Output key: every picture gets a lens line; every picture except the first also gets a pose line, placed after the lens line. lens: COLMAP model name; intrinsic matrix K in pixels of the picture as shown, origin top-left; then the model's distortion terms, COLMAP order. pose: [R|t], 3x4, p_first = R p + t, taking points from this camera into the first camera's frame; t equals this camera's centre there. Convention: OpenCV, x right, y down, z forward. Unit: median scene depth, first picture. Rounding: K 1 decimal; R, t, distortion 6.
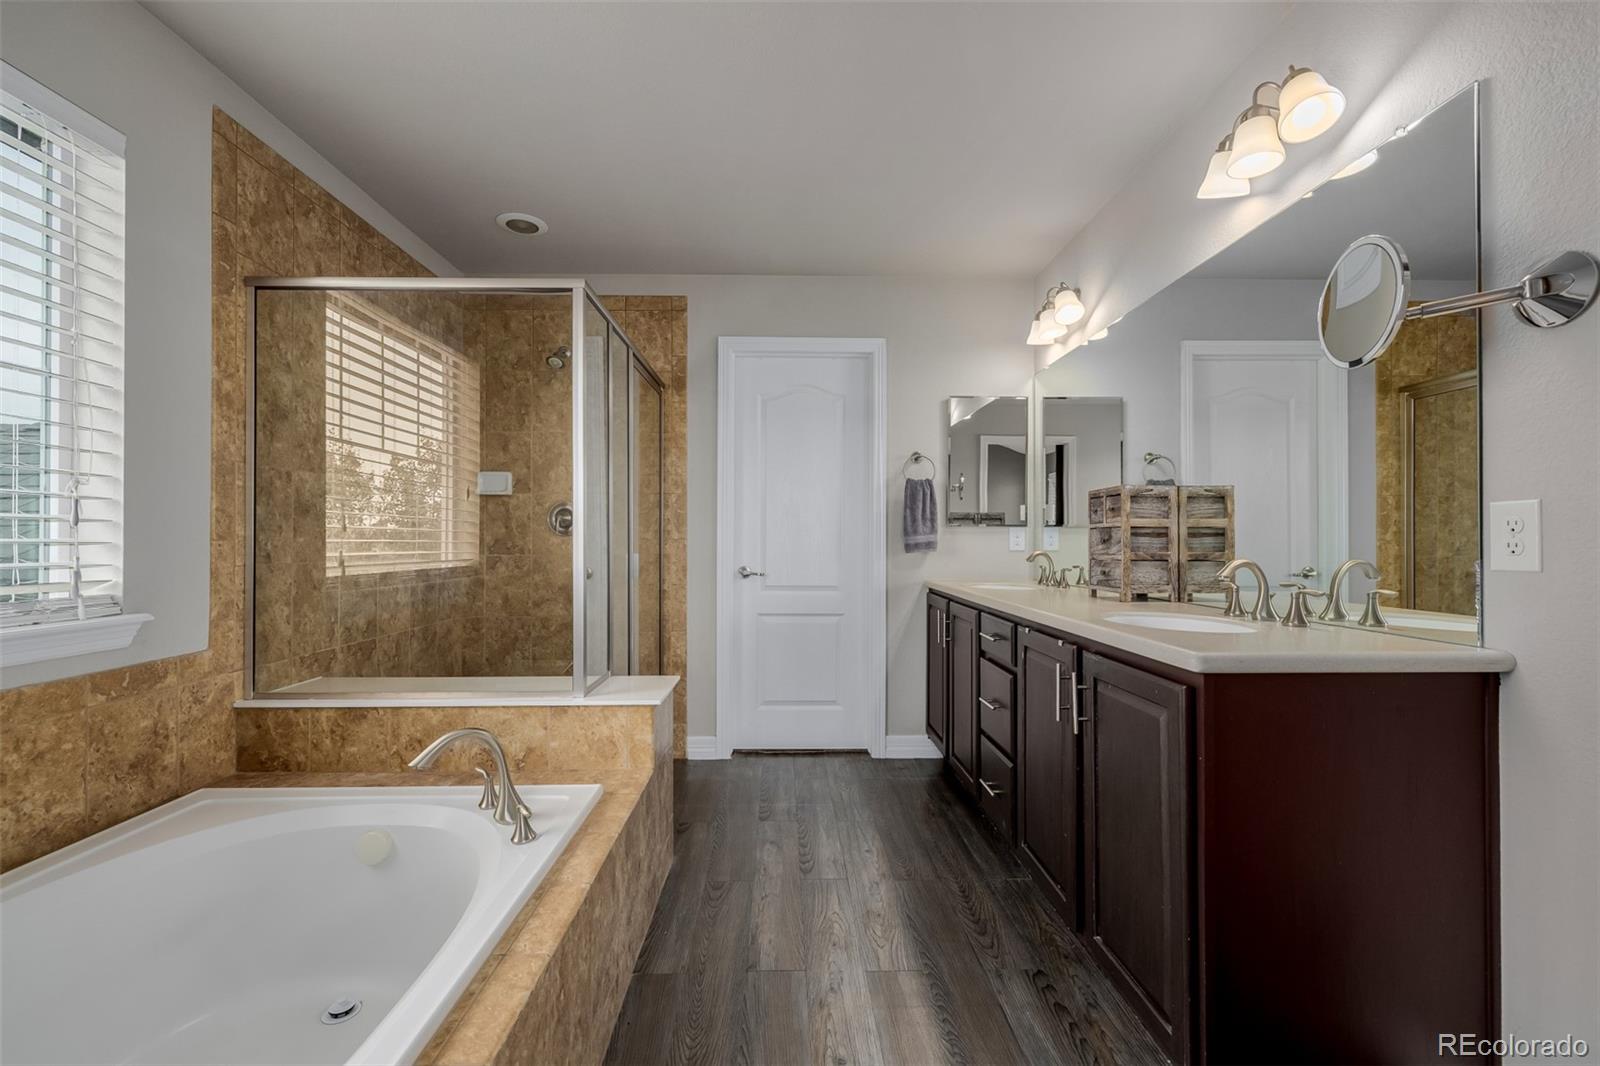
lens RADIAL K [[670.9, 0, 794.4], [0, 670.9, 536.8], [0, 0, 1]] dist [-0.001385, 0.000584]
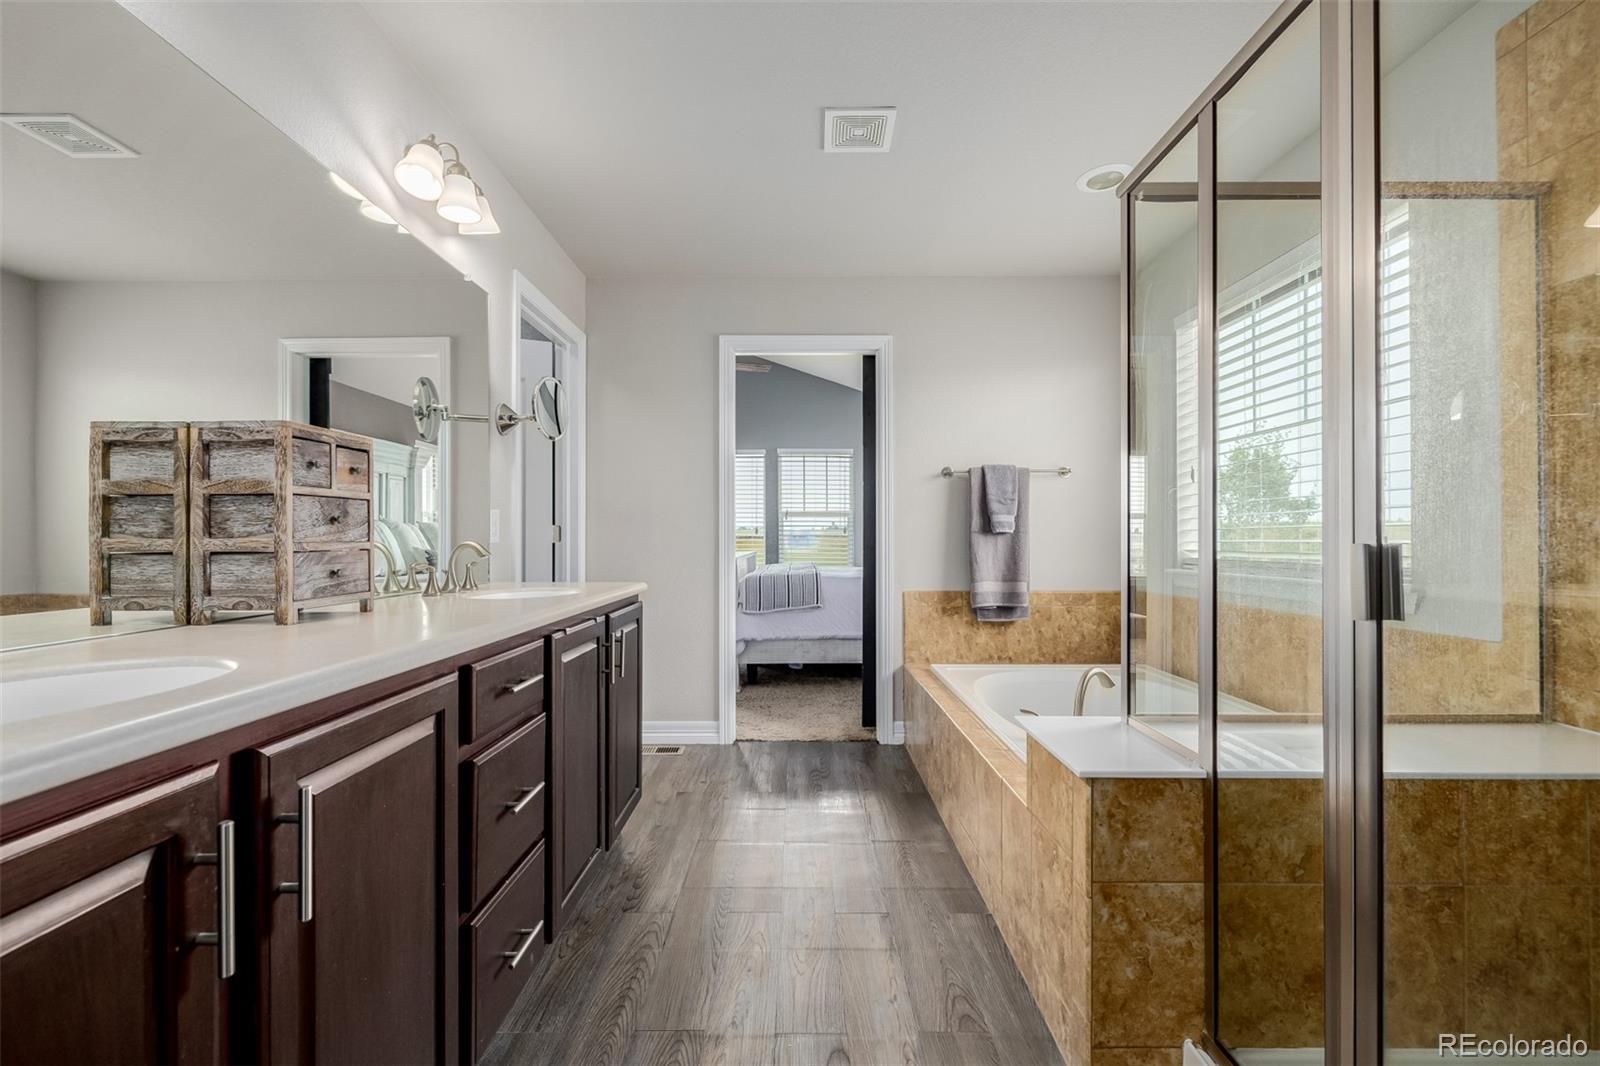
lens RADIAL K [[670.9, 0, 794.4], [0, 670.9, 536.8], [0, 0, 1]] dist [-0.001385, 0.000584]
pose [[-0.999642, 0.001683, 0.026719, 0.048989], [0.001356, 0.999924, -0.012229, 0.036444], [-0.026738, -0.012189, -0.999568, 1.946352]]
